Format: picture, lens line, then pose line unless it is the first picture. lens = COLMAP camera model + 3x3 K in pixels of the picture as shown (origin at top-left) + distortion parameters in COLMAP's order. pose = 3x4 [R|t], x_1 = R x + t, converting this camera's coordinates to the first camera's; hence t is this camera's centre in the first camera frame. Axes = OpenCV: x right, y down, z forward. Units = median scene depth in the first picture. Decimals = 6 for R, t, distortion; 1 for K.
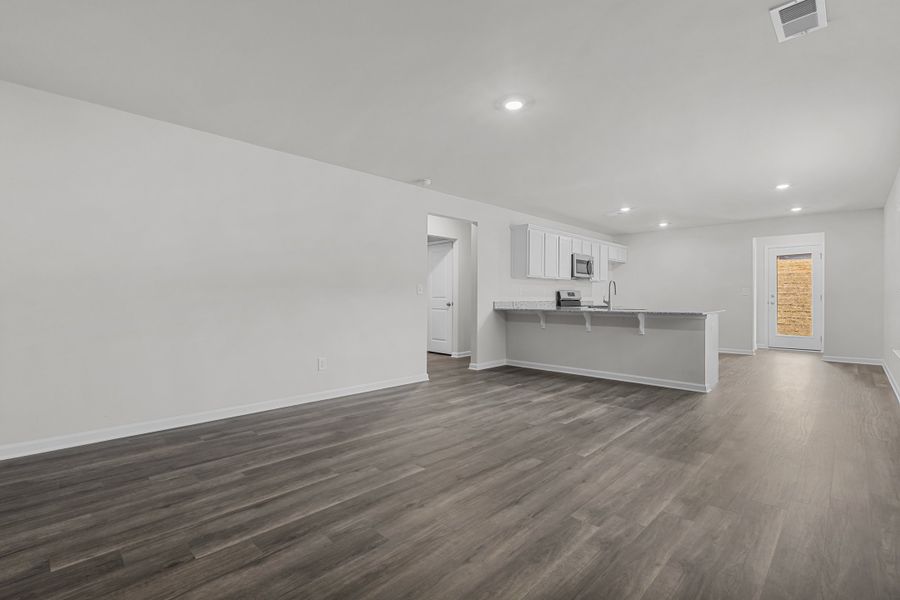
lens RADIAL K [[413.7, 0, 448.7], [0, 413.7, 302.6], [0, 0, 1]] dist [-0.004785, -0.001014]
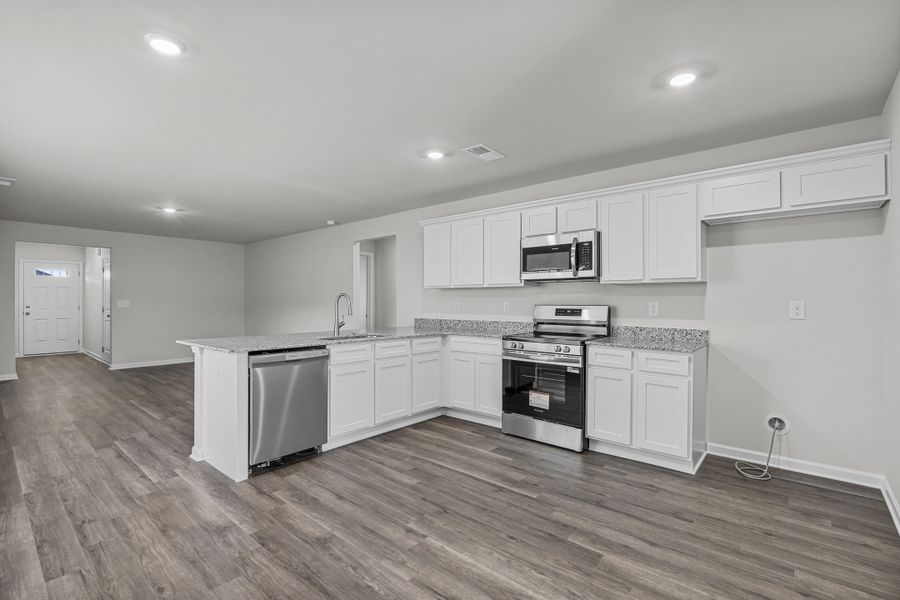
lens RADIAL K [[413.7, 0, 448.7], [0, 413.7, 300.3], [0, 0, 1]] dist [-0.004785, -0.001014]
pose [[0.056324, -0.003672, -0.998406, 0.816247], [-0.011141, 0.999929, -0.004306, -0.031438], [0.998350, 0.011365, 0.056279, 0.840453]]
